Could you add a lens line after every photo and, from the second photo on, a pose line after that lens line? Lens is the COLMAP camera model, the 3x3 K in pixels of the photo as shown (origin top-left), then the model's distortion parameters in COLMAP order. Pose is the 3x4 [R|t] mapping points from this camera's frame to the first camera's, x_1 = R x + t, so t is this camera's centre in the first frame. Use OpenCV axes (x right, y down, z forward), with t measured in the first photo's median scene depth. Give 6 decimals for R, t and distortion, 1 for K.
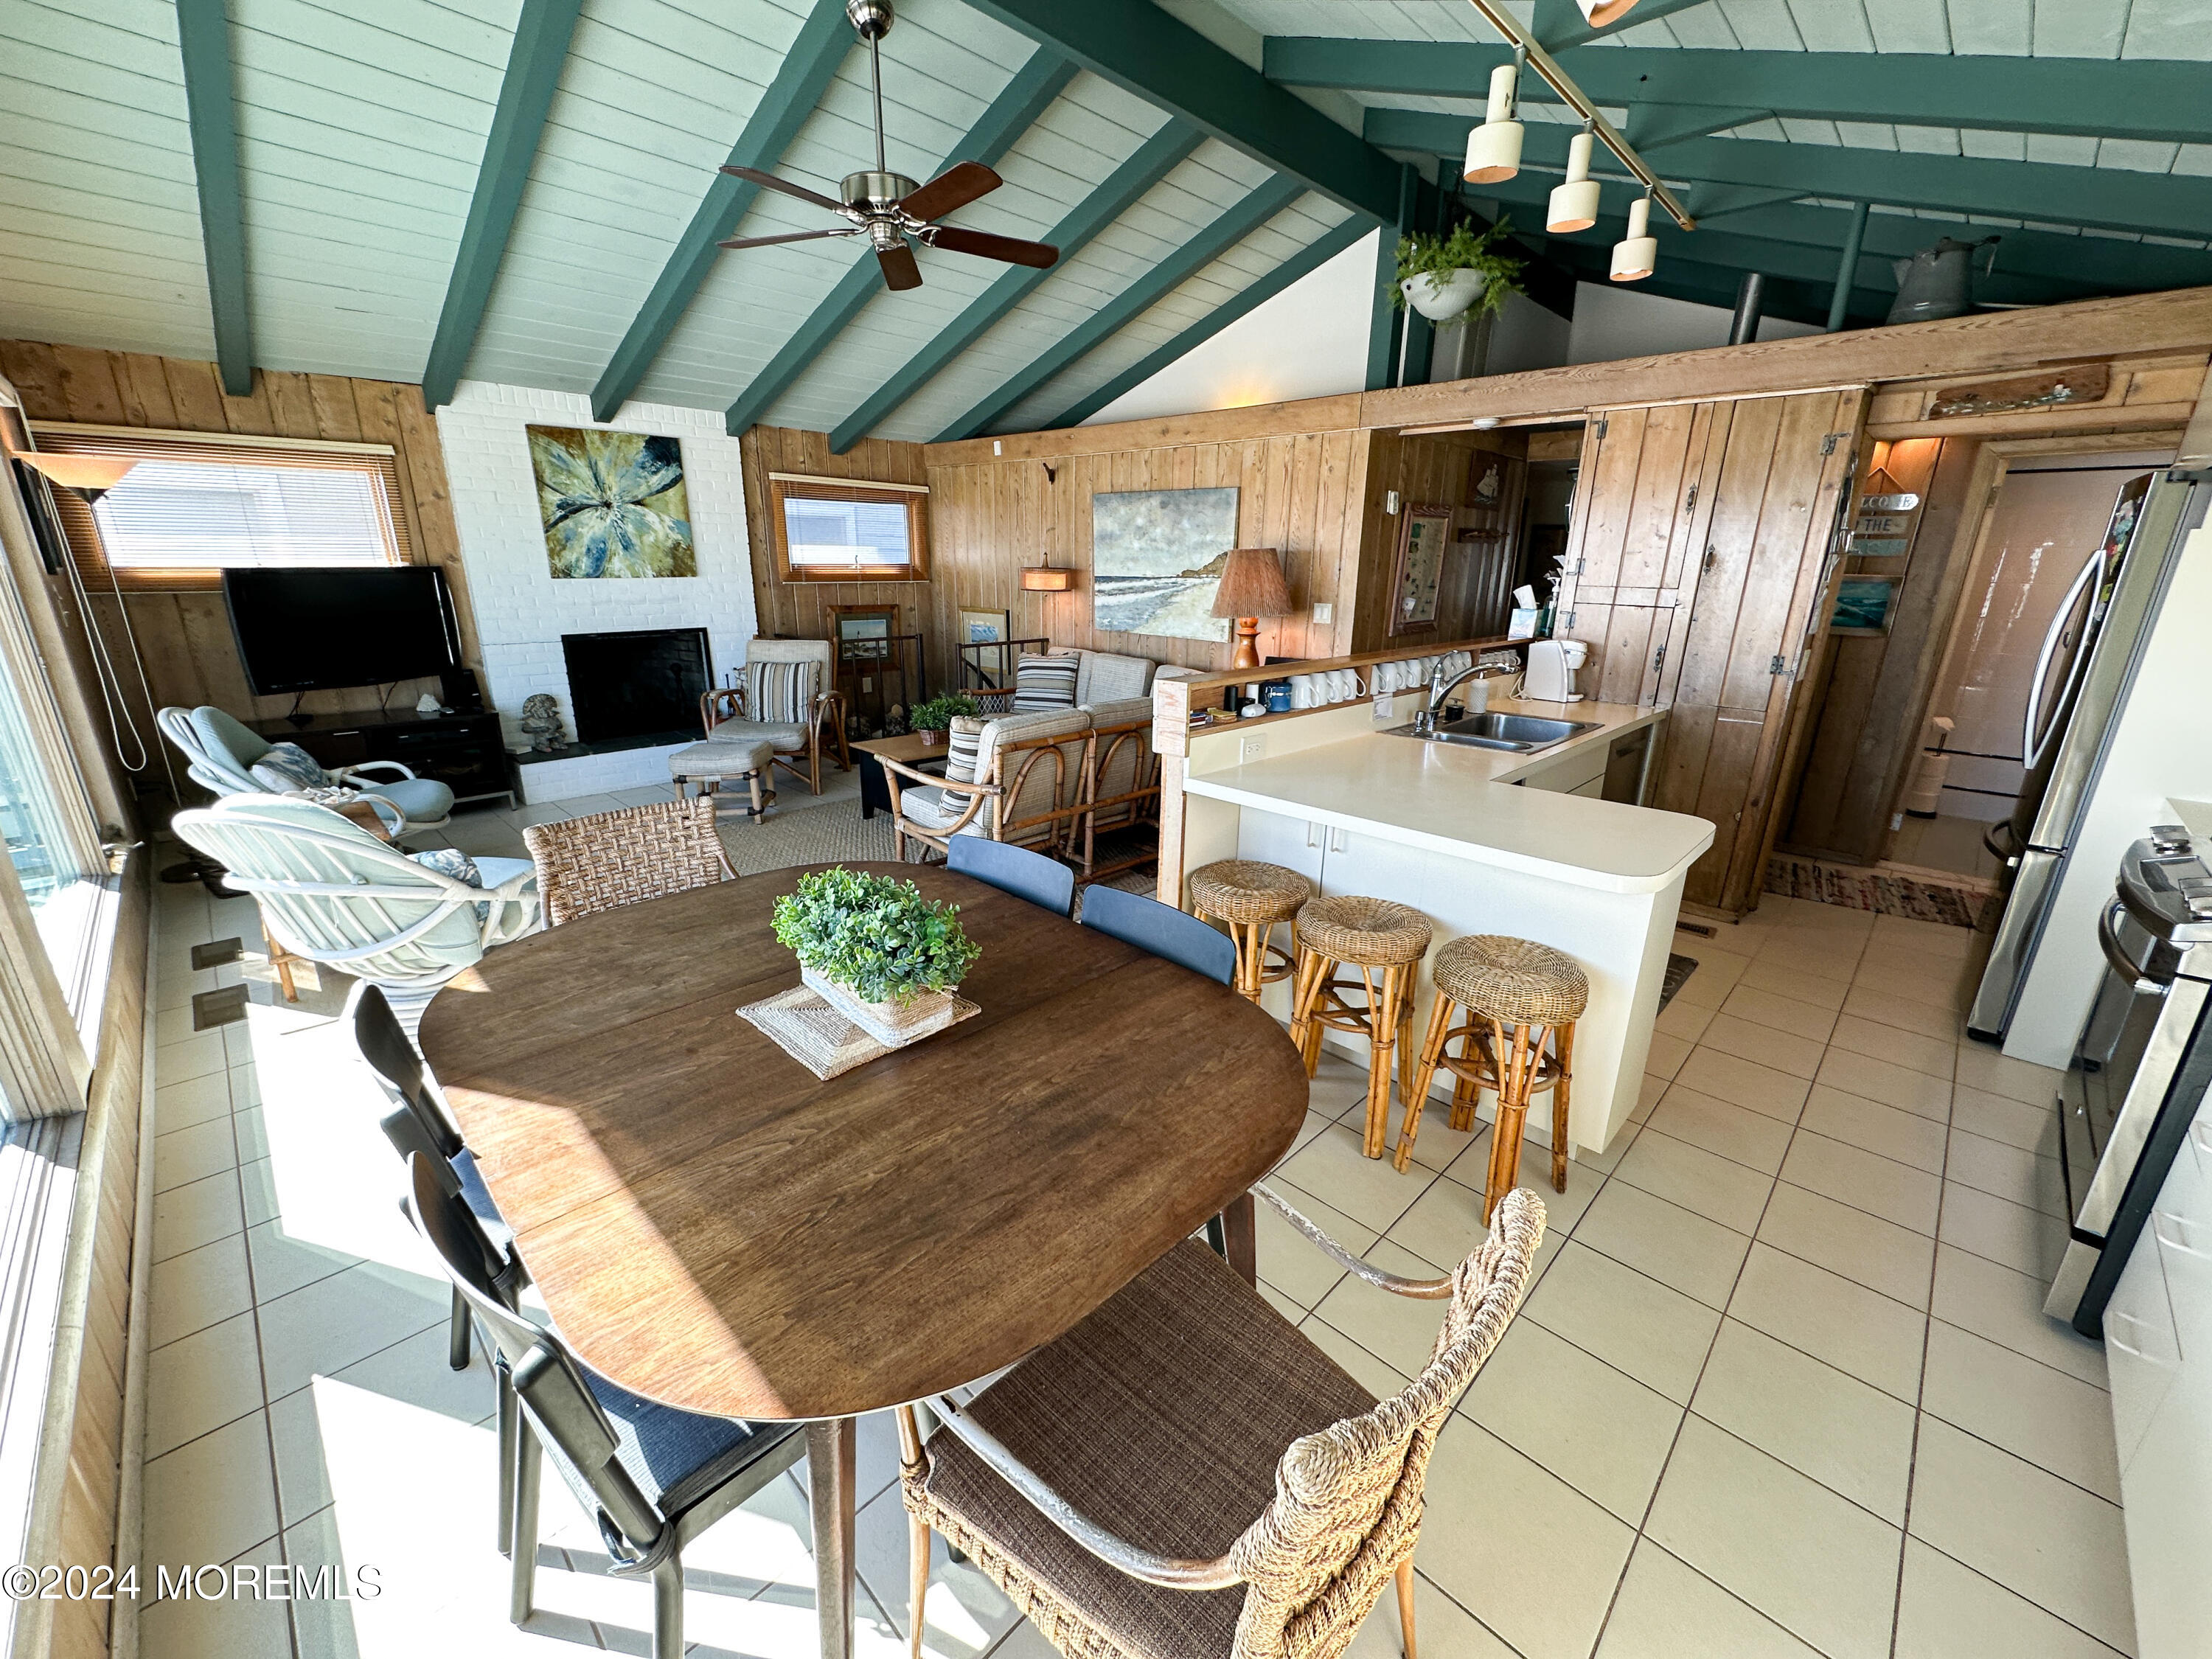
lens RADIAL K [[888.2, 0, 1101.2], [0, 888.2, 829.9], [0, 0, 1]] dist [-0.003885, 0.000995]
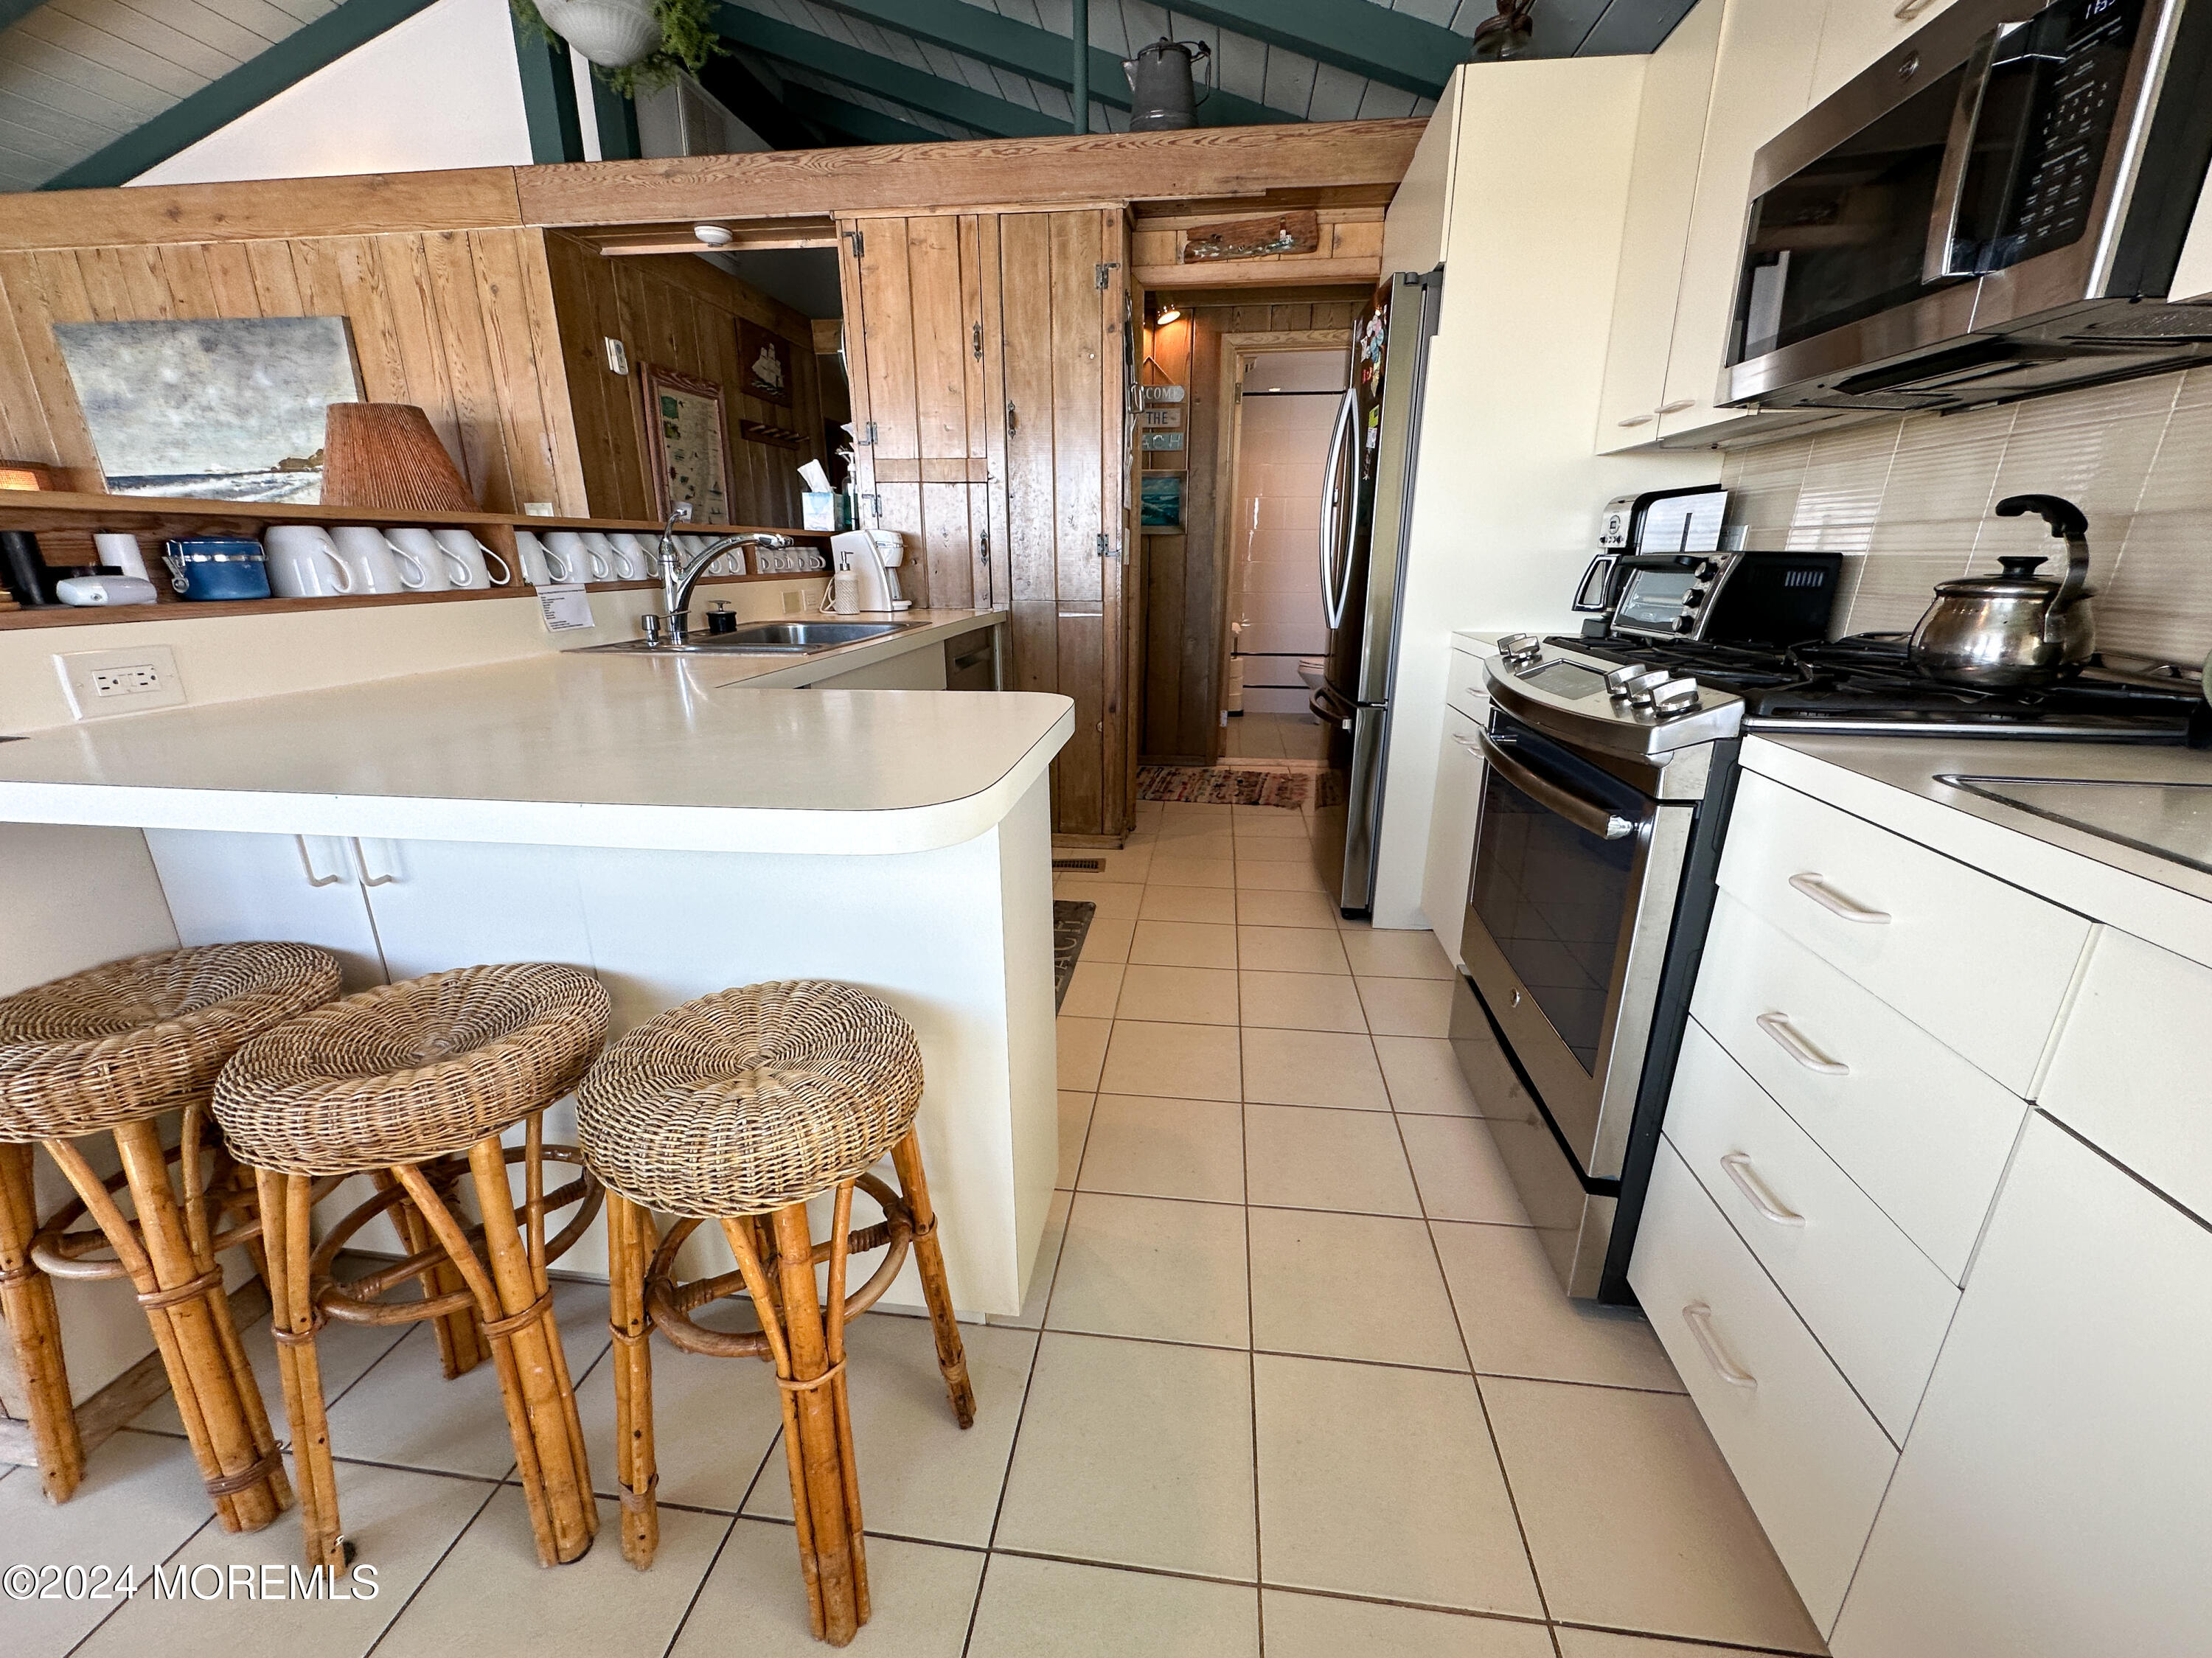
lens RADIAL K [[897.7, 0, 1112.6], [0, 897.7, 821.2], [0, 0, 1]] dist [-0.001712, -0.000100]
pose [[0.790357, -0.189822, 0.582497, 0.172016], [0.190012, 0.979854, 0.061495, 0.020301], [-0.582435, 0.062078, 0.810503, 0.247695]]
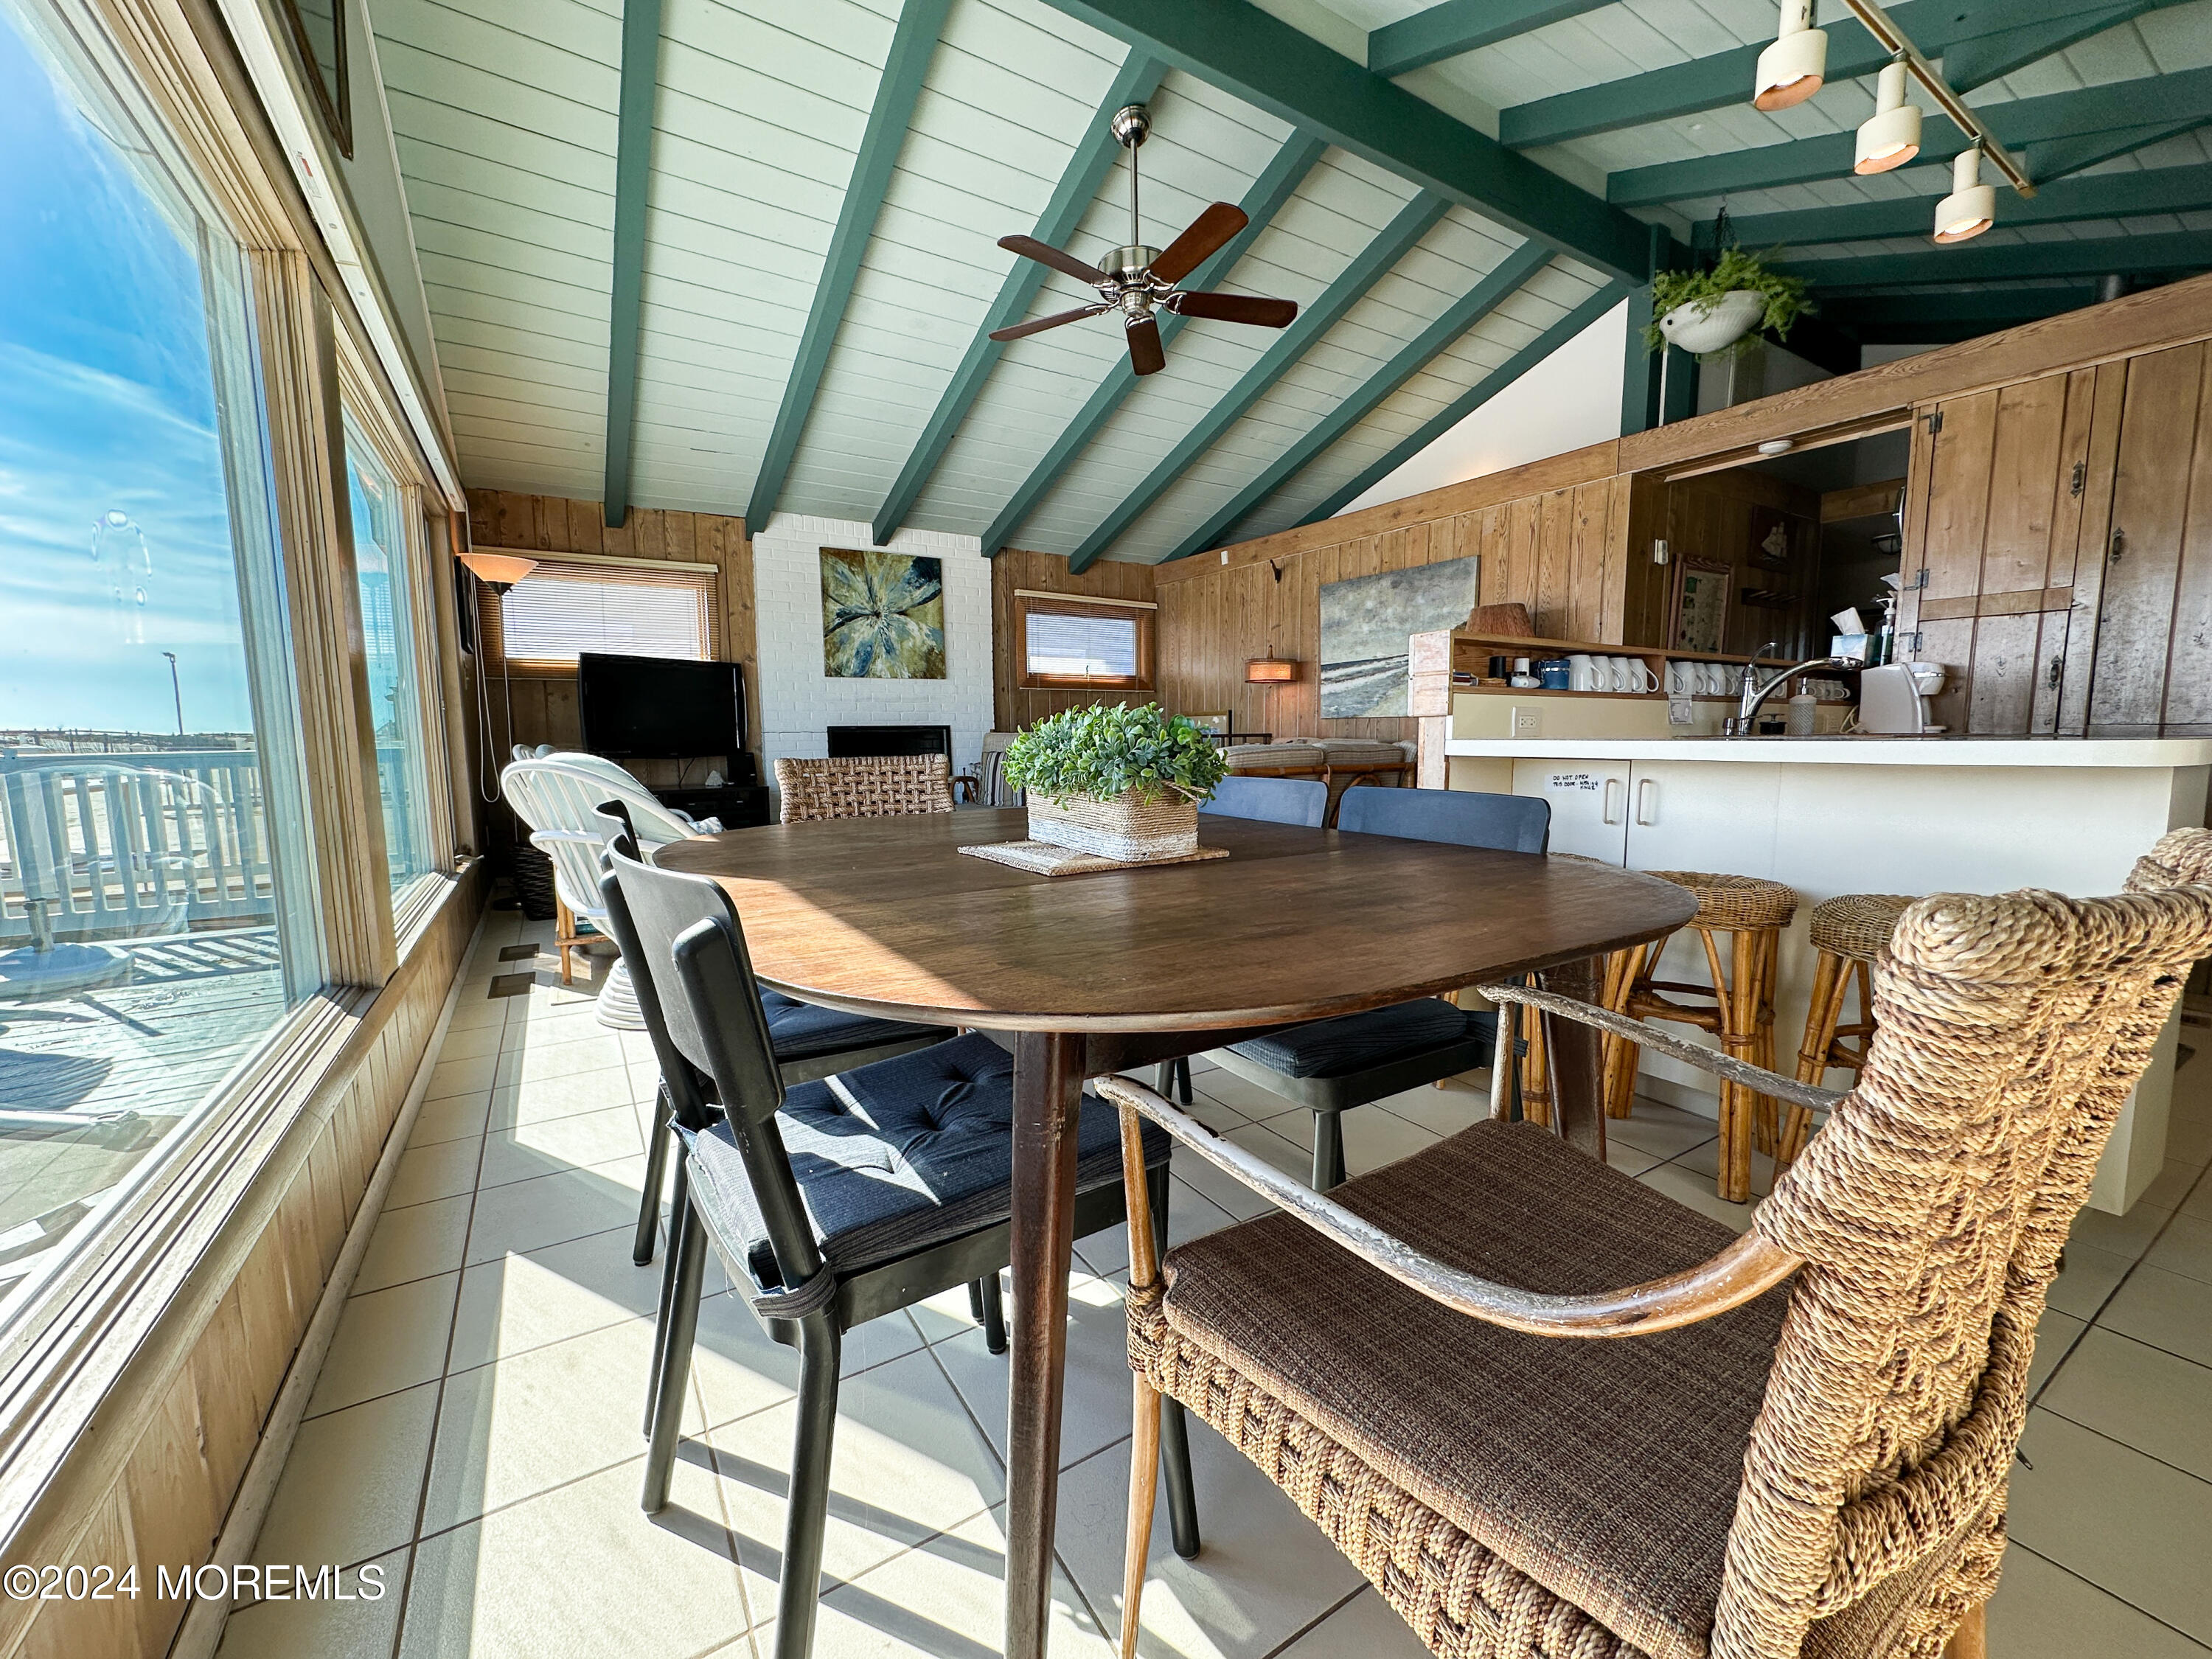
lens RADIAL K [[883.1, 0, 1099.5], [0, 883.1, 828.1], [0, 0, 1]] dist [-0.001347, -0.000001]
pose [[0.971931, 0.006123, -0.235185, -0.020285], [-0.051127, 0.981267, -0.185743, 0.119380], [0.229642, 0.192554, 0.954038, 0.058487]]
